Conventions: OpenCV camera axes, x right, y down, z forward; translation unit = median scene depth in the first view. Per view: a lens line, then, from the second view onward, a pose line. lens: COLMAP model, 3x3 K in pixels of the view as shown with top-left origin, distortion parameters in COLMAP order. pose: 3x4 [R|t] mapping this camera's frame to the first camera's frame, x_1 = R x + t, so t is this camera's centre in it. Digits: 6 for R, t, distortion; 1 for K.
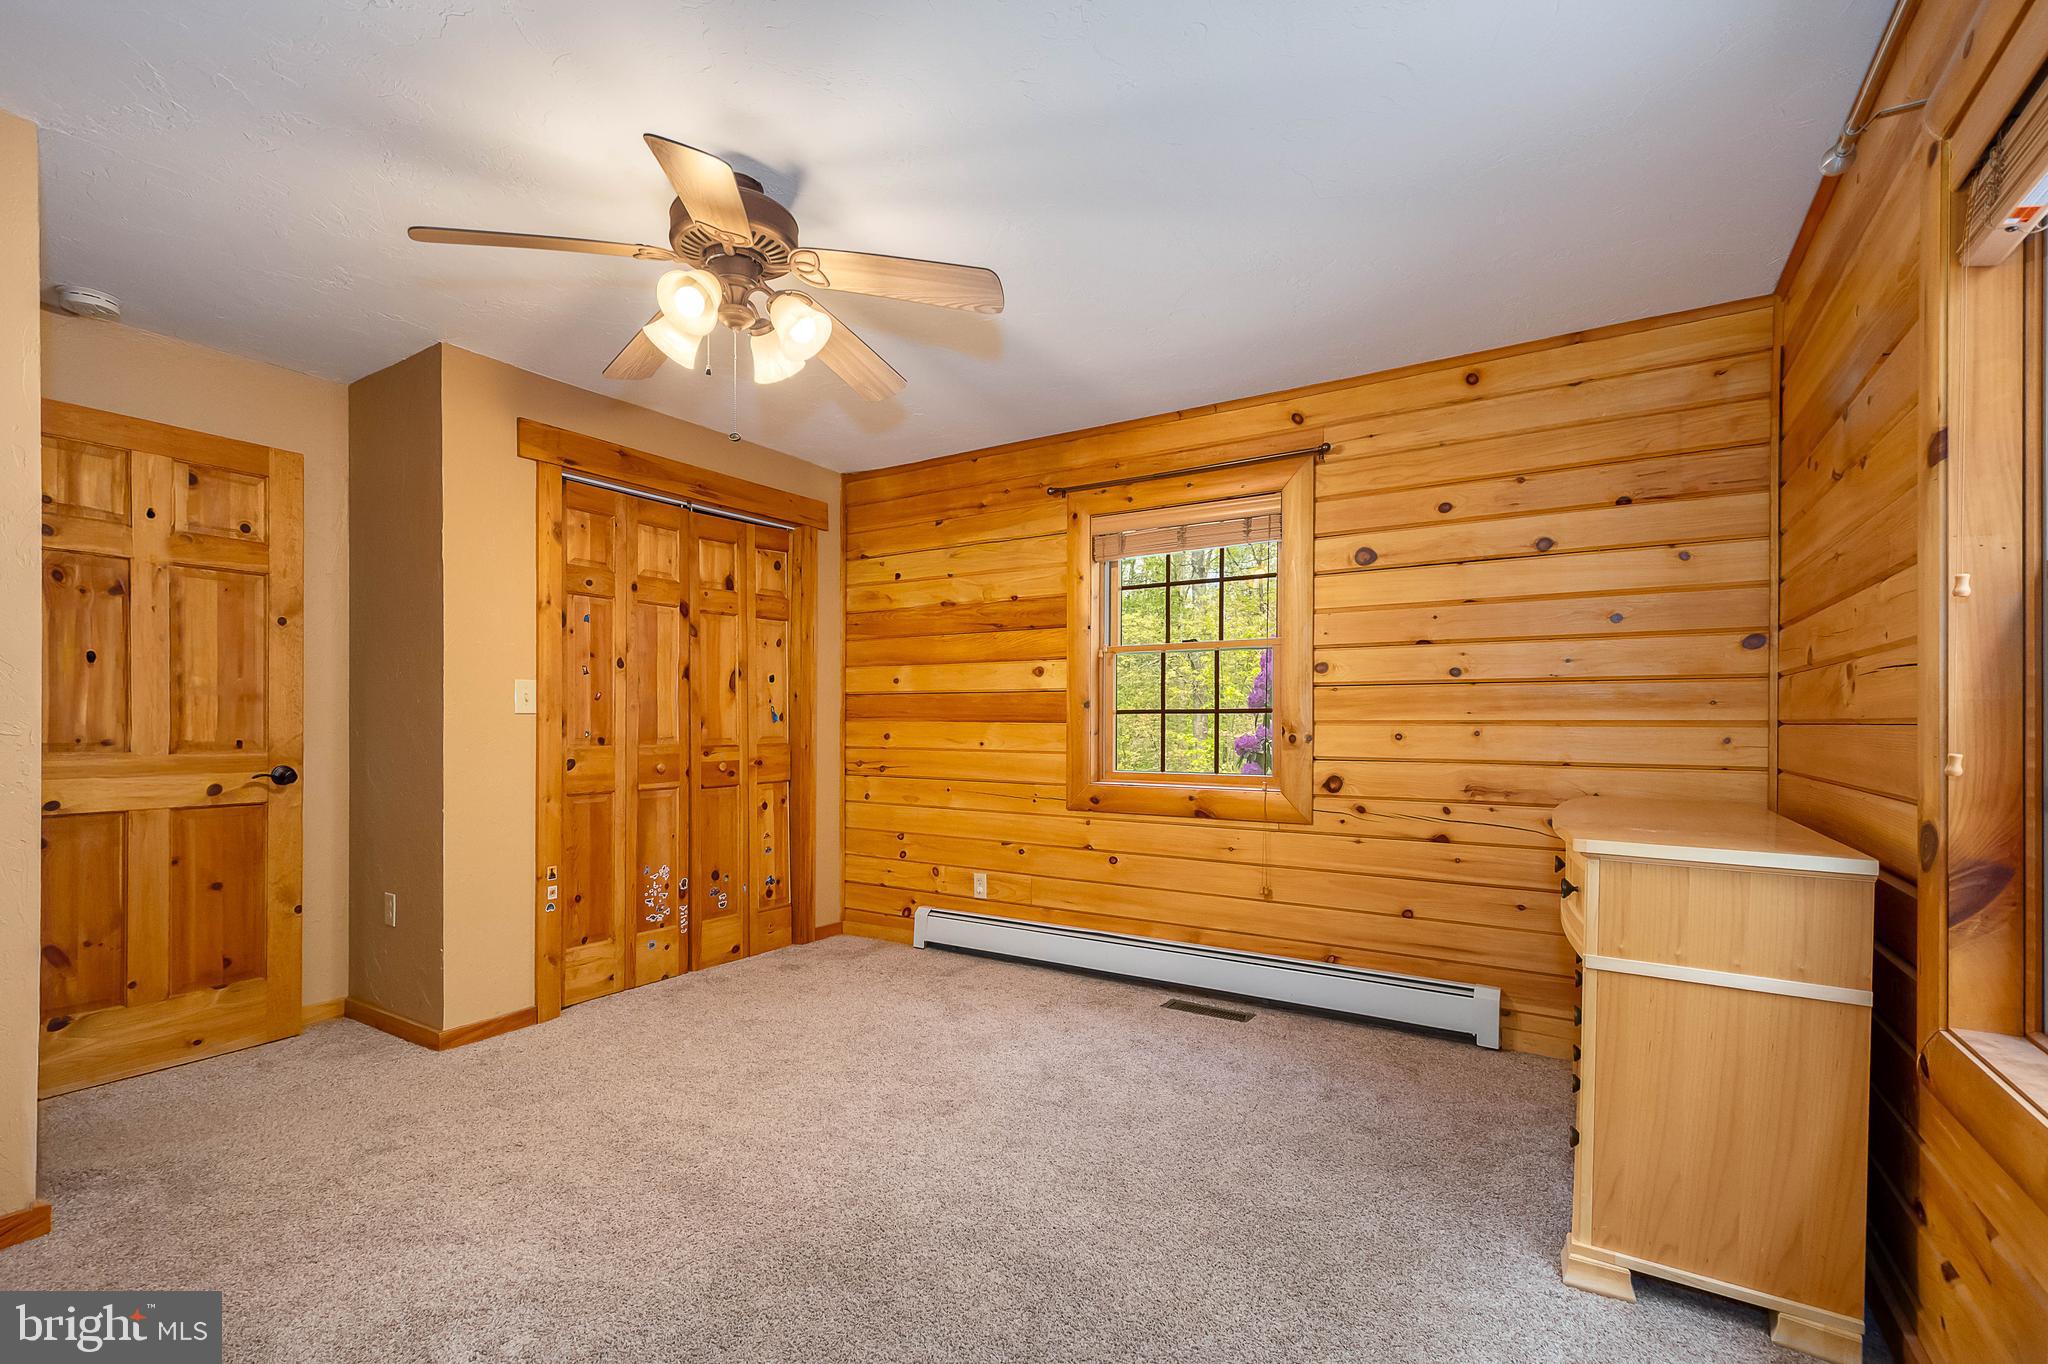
lens RADIAL K [[902.7, 0, 1003.3], [0, 902.7, 721.9], [0, 0, 1]] dist [0.014611, -0.001258]
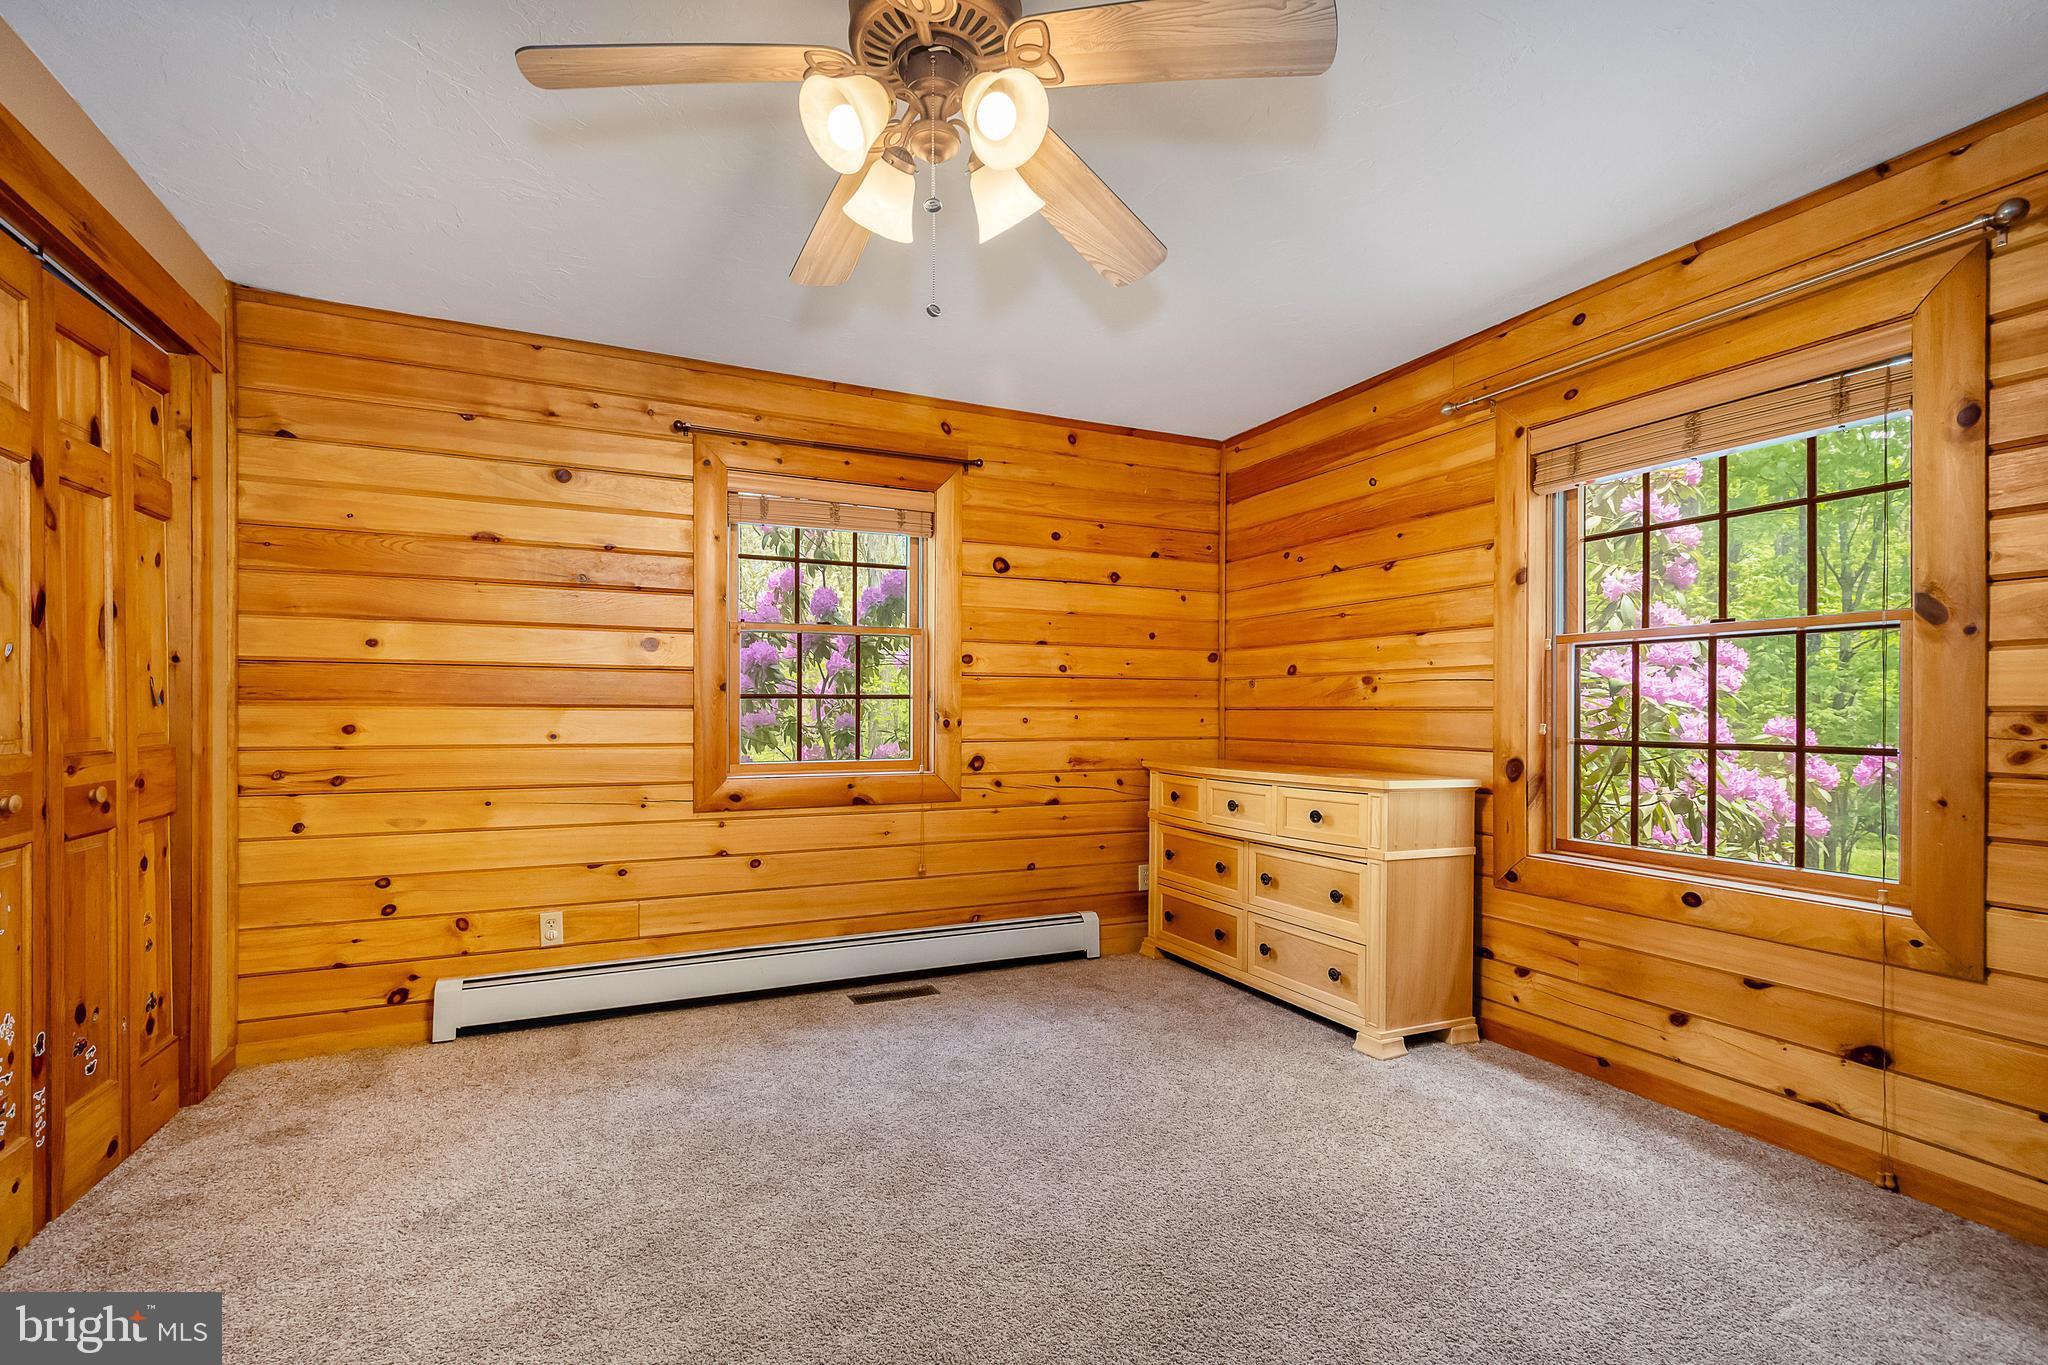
lens RADIAL K [[902.7, 0, 993.3], [0, 902.7, 714.3], [0, 0, 1]] dist [0.014611, -0.001258]
pose [[0.546979, -0.004620, 0.837134, -0.538065], [-0.001703, 0.999977, 0.006632, 0.000557], [-0.837145, -0.005053, 0.546958, 0.350729]]
